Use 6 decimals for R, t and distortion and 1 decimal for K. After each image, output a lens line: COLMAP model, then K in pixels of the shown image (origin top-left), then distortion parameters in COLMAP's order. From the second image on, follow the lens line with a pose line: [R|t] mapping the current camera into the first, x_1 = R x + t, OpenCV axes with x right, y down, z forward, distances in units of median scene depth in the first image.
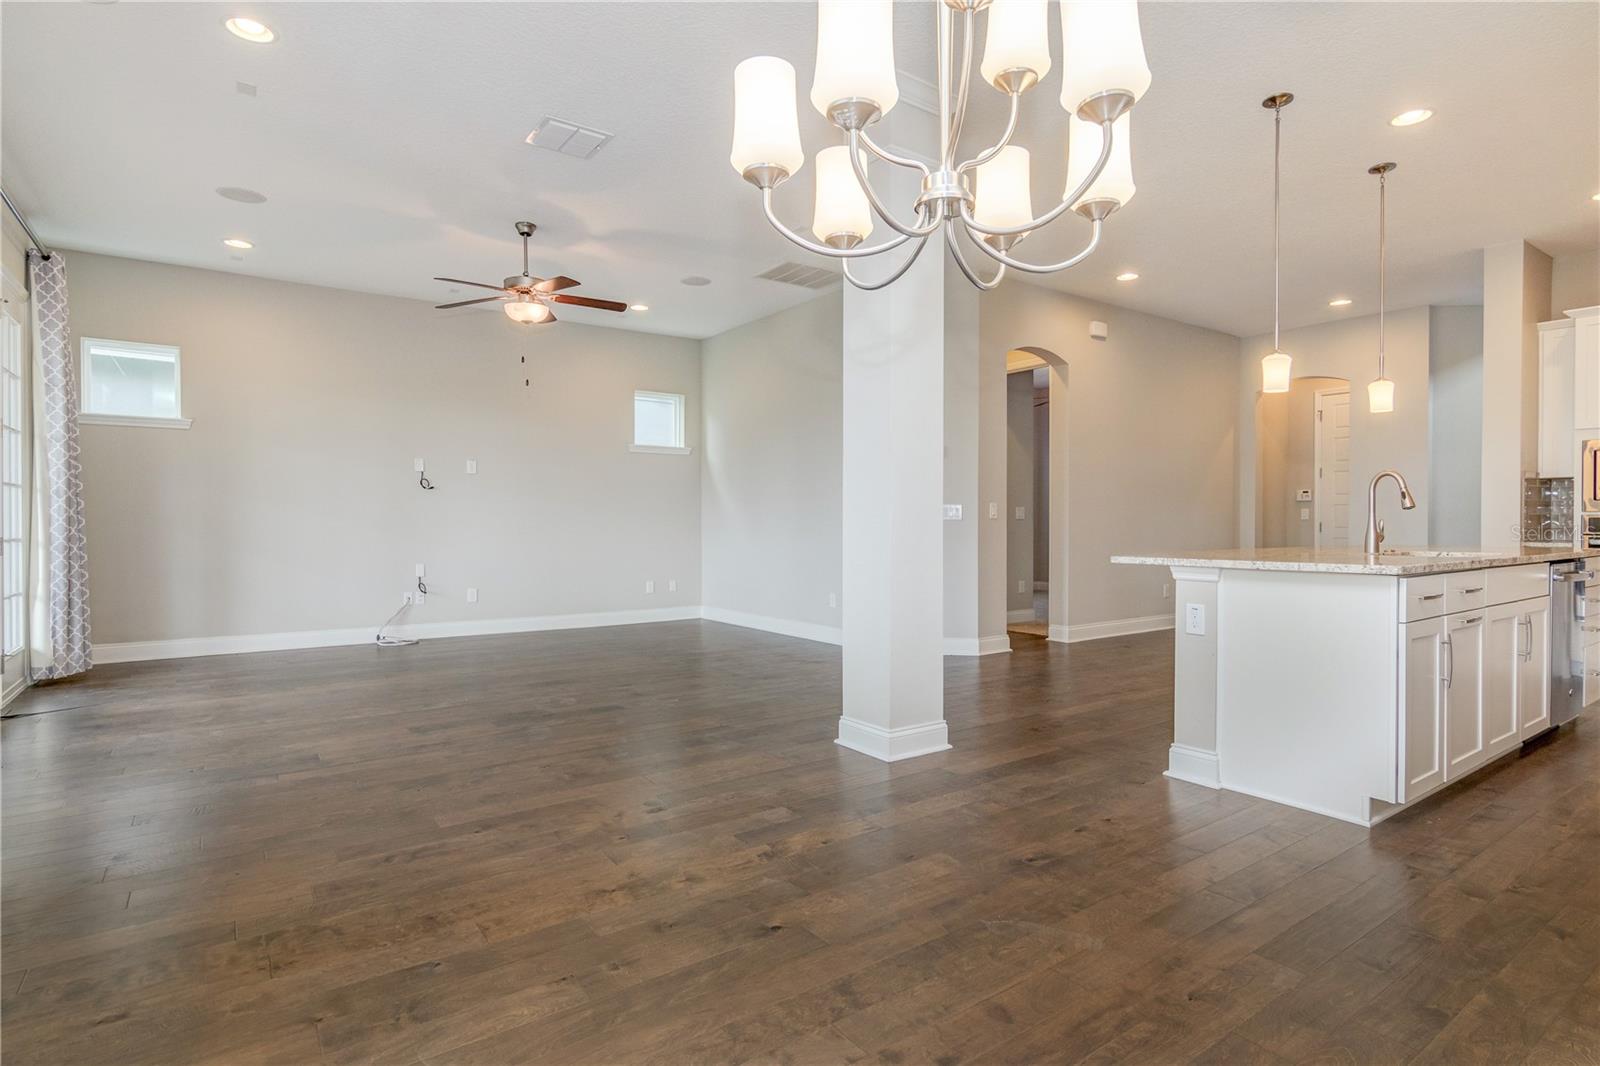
lens RADIAL K [[809.0, 0, 800.0], [0, 809.0, 533.0], [0, 0, 1]] dist [-0.003298, -0.000359]
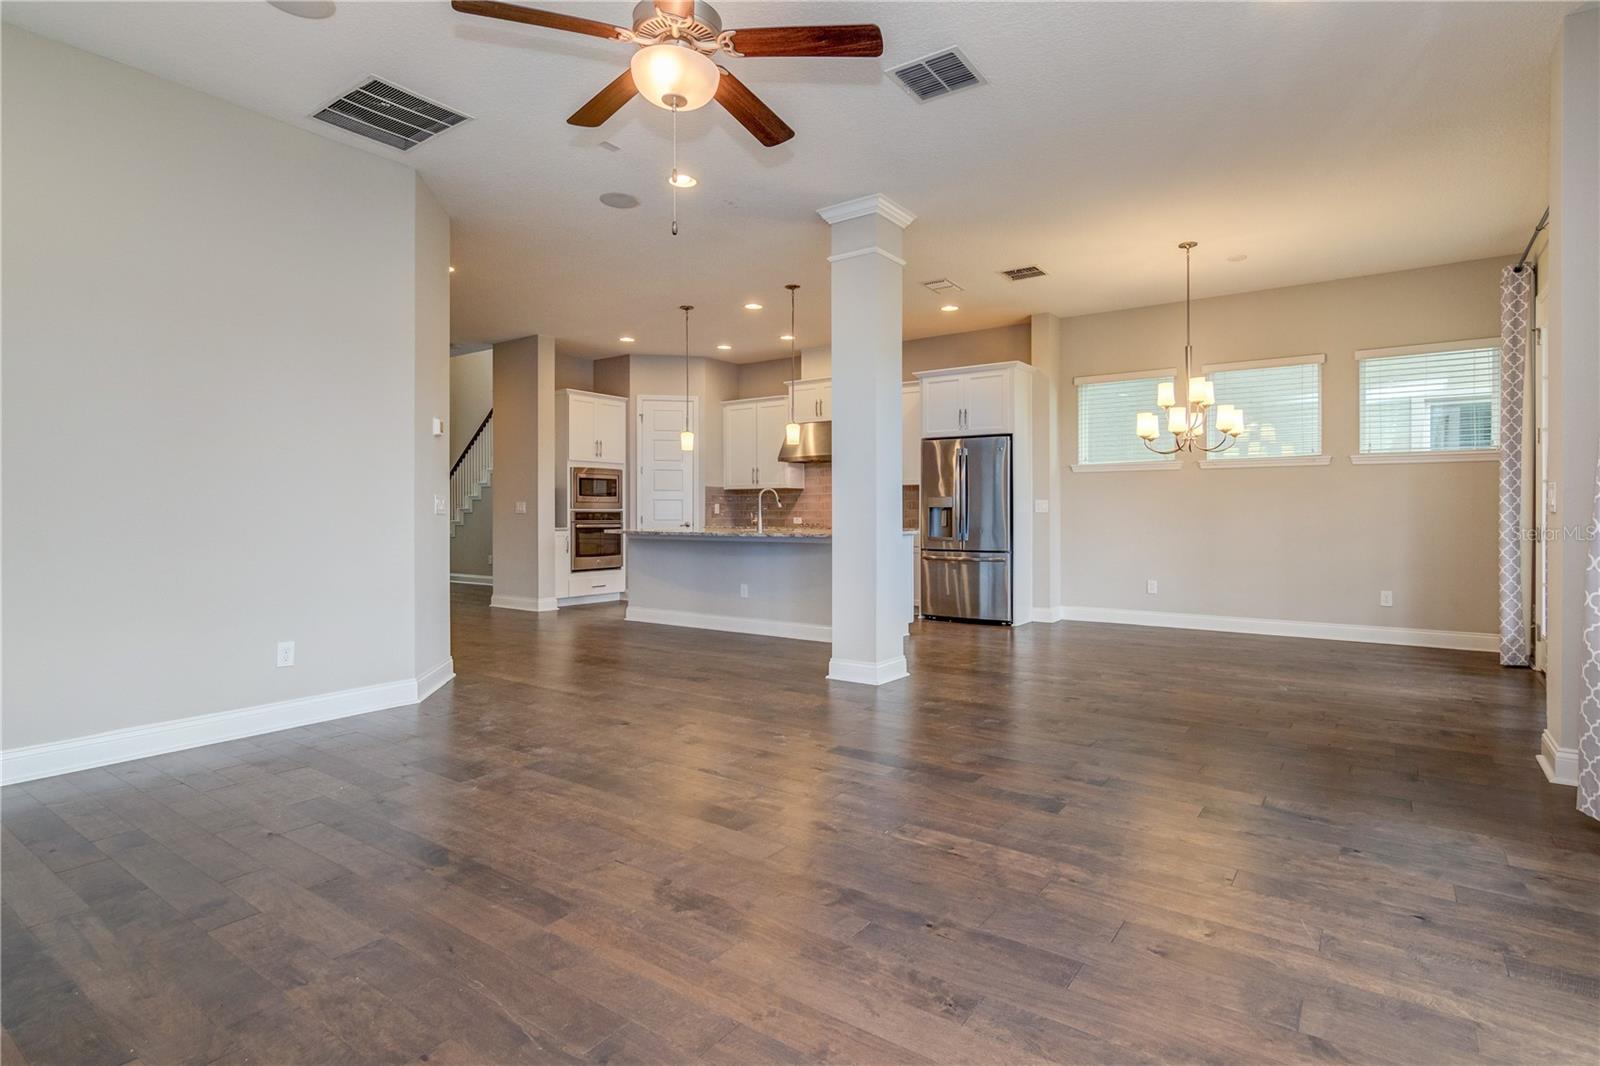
lens RADIAL K [[797.5, 0, 823.4], [0, 797.5, 522.1], [0, 0, 1]] dist [-0.001740, -0.000208]
pose [[-0.352179, -0.011332, 0.935864, -1.165588], [0.018975, 0.999635, 0.019244, -0.028403], [-0.935740, 0.024535, -0.351835, 1.581697]]
